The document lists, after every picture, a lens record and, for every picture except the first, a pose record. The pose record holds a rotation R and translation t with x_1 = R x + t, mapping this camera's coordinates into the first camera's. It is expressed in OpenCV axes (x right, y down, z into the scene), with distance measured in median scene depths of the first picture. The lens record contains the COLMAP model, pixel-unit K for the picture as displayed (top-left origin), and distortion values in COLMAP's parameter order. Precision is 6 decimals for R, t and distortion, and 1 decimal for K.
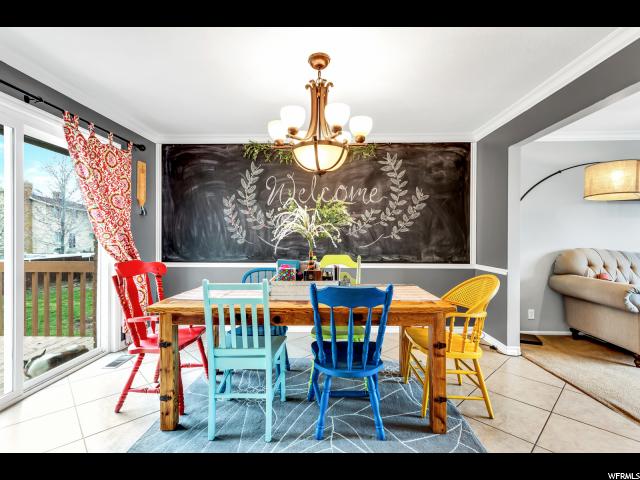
lens RADIAL K [[302.6, 0, 319.8], [0, 302.6, 237.8], [0, 0, 1]] dist [0.008554, -0.000397]
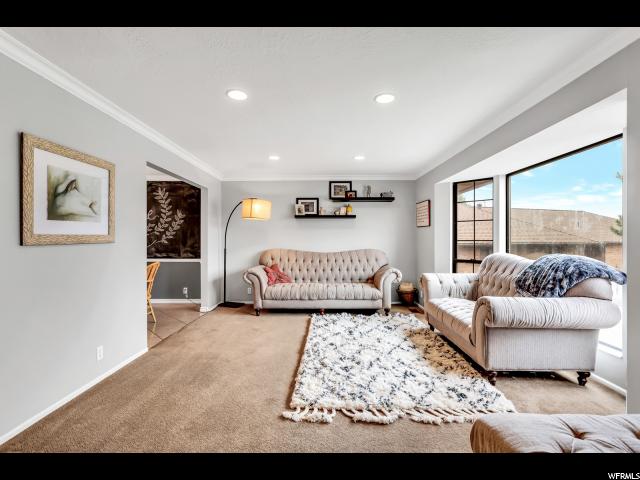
lens RADIAL K [[302.6, 0, 322.1], [0, 302.6, 240.9], [0, 0, 1]] dist [0.008554, -0.000397]
pose [[0.999992, -0.001503, 0.003601, 1.055318], [0.001485, 0.999987, 0.004932, -0.013014], [-0.003608, -0.004927, 0.999981, -0.560007]]
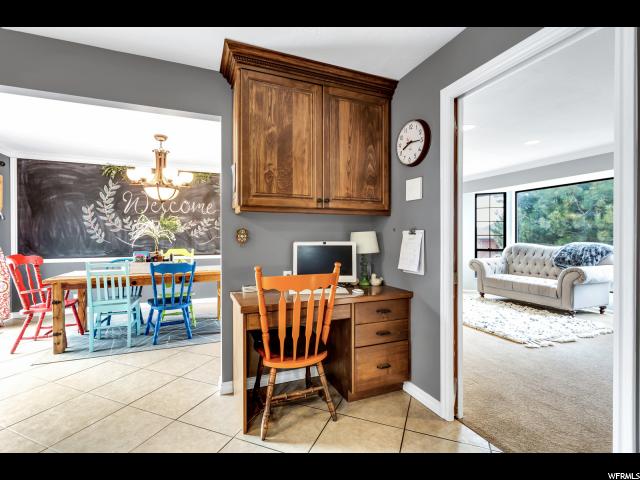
lens RADIAL K [[302.6, 0, 317.4], [0, 302.6, 238.8], [0, 0, 1]] dist [0.008554, -0.000397]
pose [[0.917040, -0.006420, 0.398745, 0.071364], [0.003702, 0.999964, 0.007588, -0.004155], [-0.398779, -0.005482, 0.917031, -0.555461]]
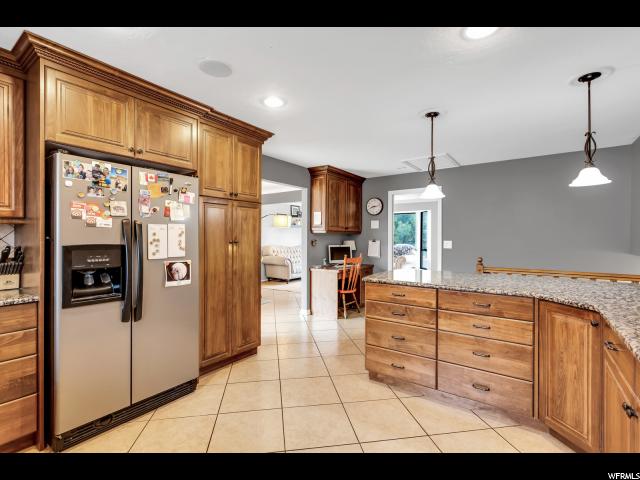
lens RADIAL K [[302.6, 0, 323.0], [0, 302.6, 238.7], [0, 0, 1]] dist [0.008554, -0.000397]
pose [[0.562261, -0.001566, 0.826958, -0.920314], [-0.004471, 0.999978, 0.004934, -0.030862], [-0.826948, -0.006471, 0.562241, -0.723098]]
